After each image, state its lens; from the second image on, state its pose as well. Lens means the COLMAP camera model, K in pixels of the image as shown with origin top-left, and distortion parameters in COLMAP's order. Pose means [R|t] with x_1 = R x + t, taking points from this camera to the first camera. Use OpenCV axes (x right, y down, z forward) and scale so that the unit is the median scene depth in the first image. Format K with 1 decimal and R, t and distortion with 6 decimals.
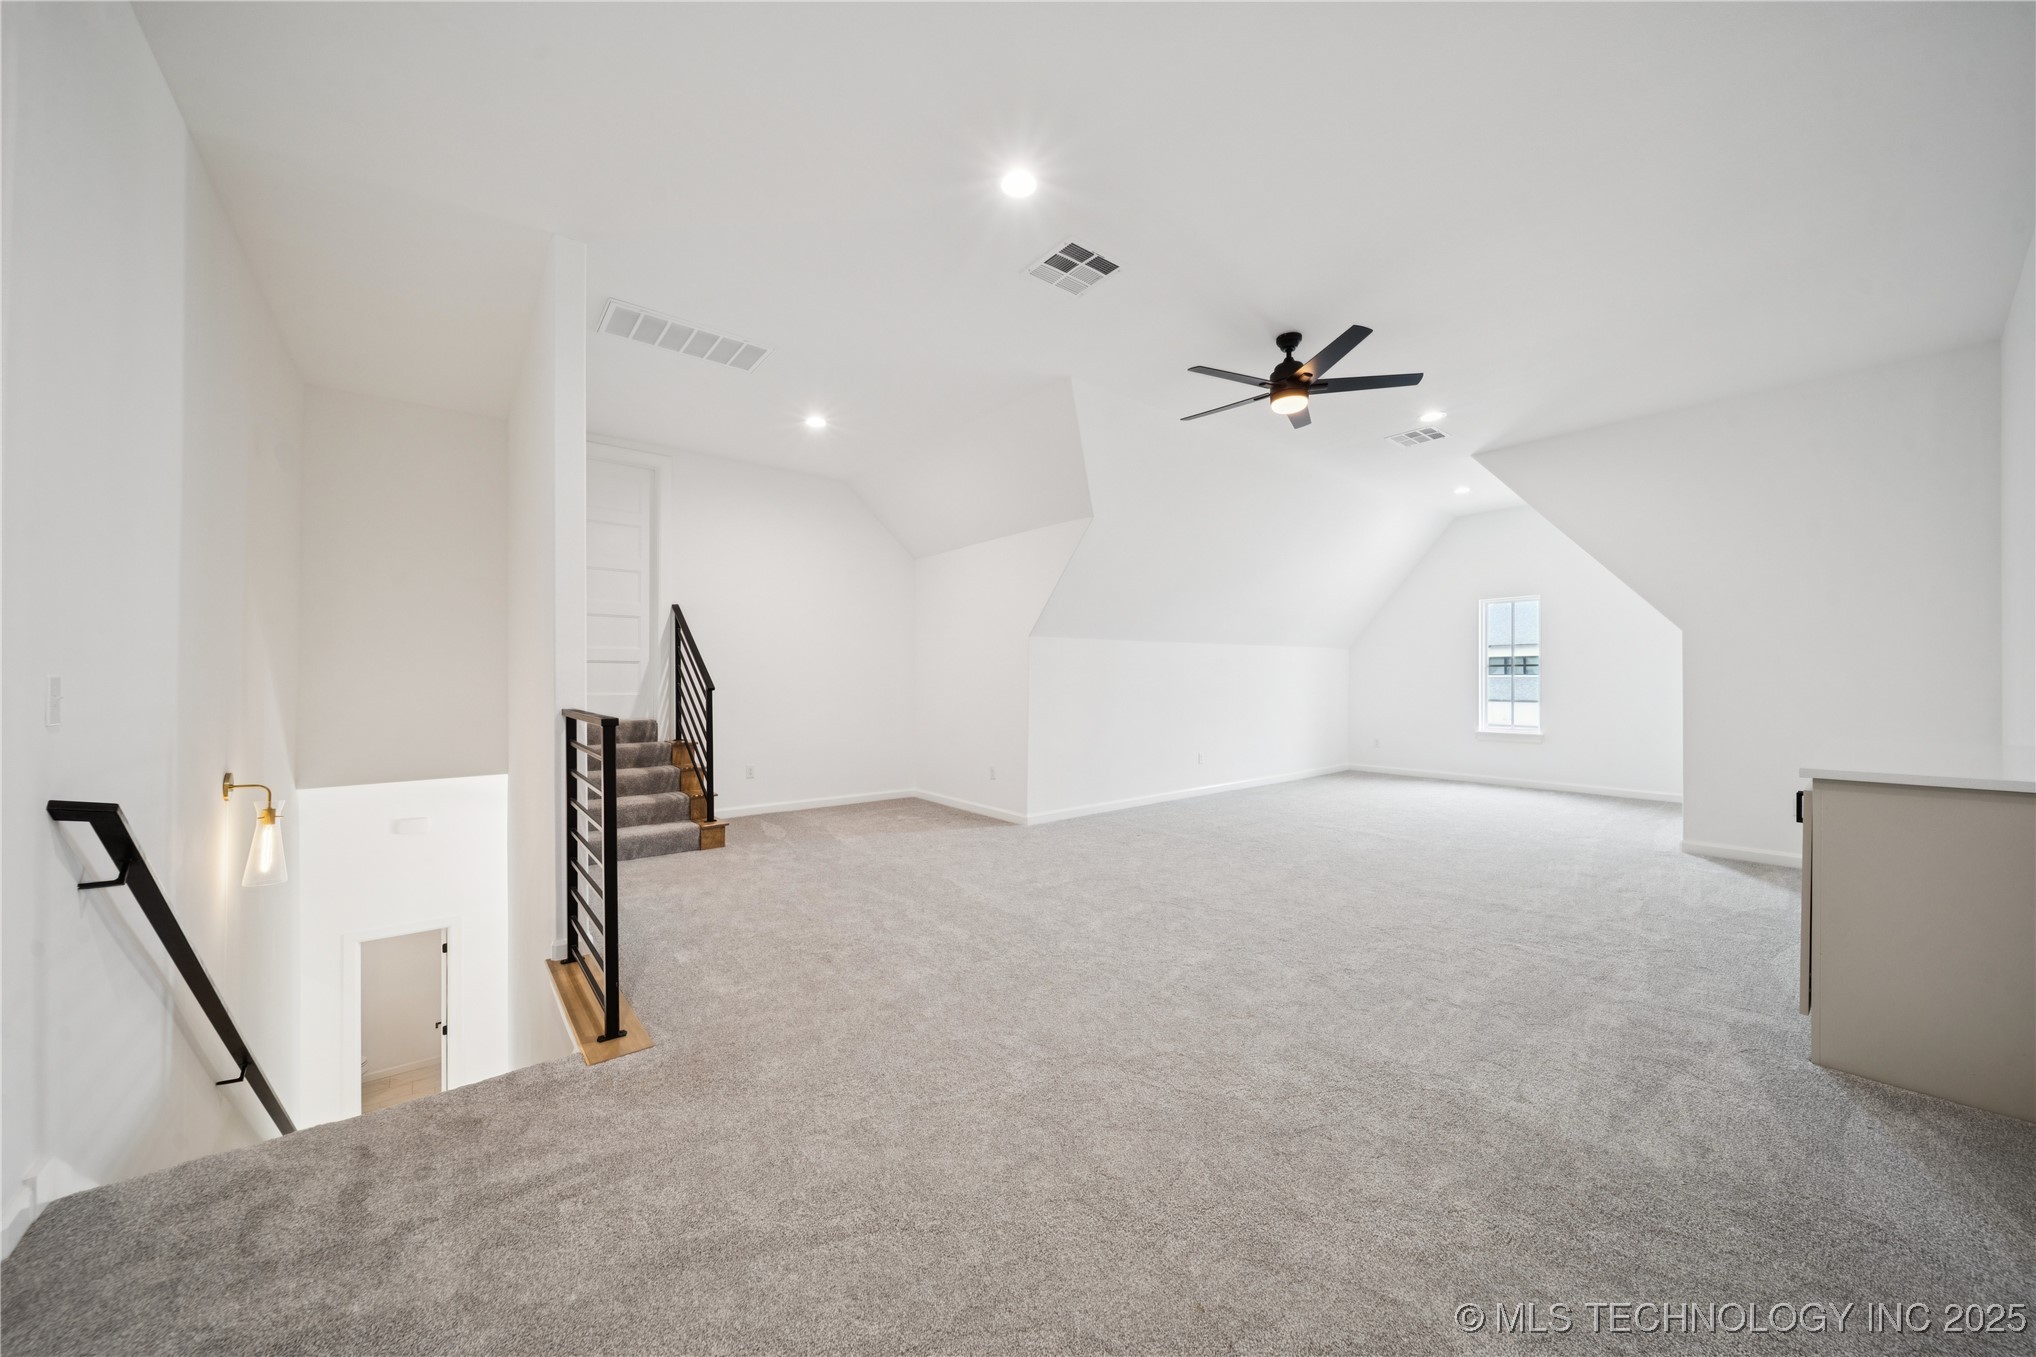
lens RADIAL K [[711.1, 0, 1021.4], [0, 711.1, 676.6], [0, 0, 1]] dist [-0.001473, -0.000609]
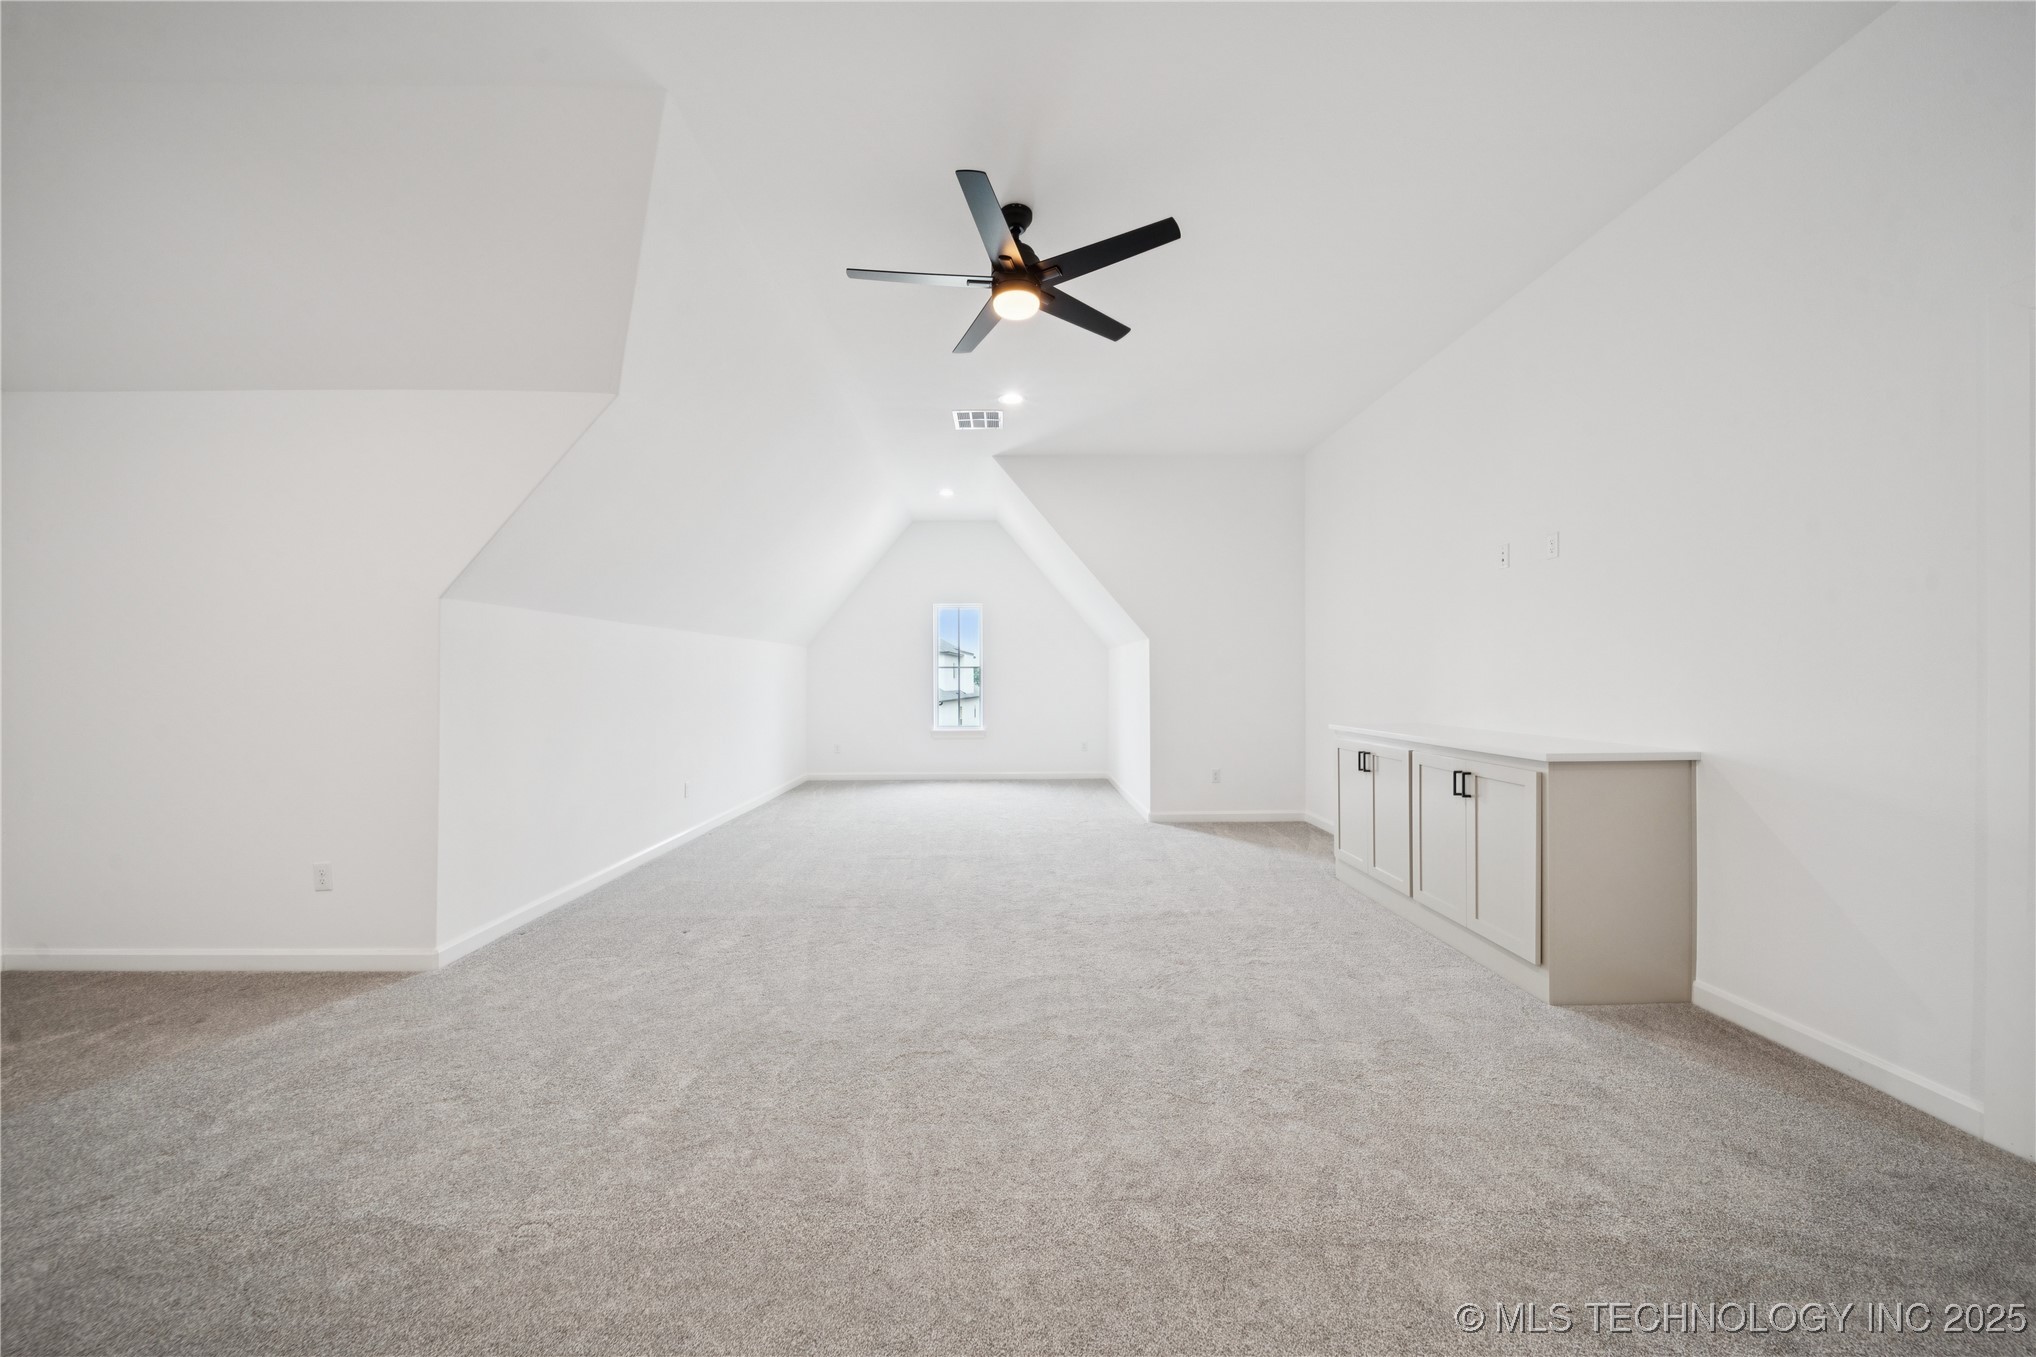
lens RADIAL K [[711.1, 0, 1012.9], [0, 711.1, 680.9], [0, 0, 1]] dist [-0.001473, -0.000609]
pose [[0.623502, -0.003748, 0.781813, -0.148213], [0.001588, 0.999993, 0.003527, 0.001326], [-0.781820, -0.000958, 0.623503, 0.398813]]
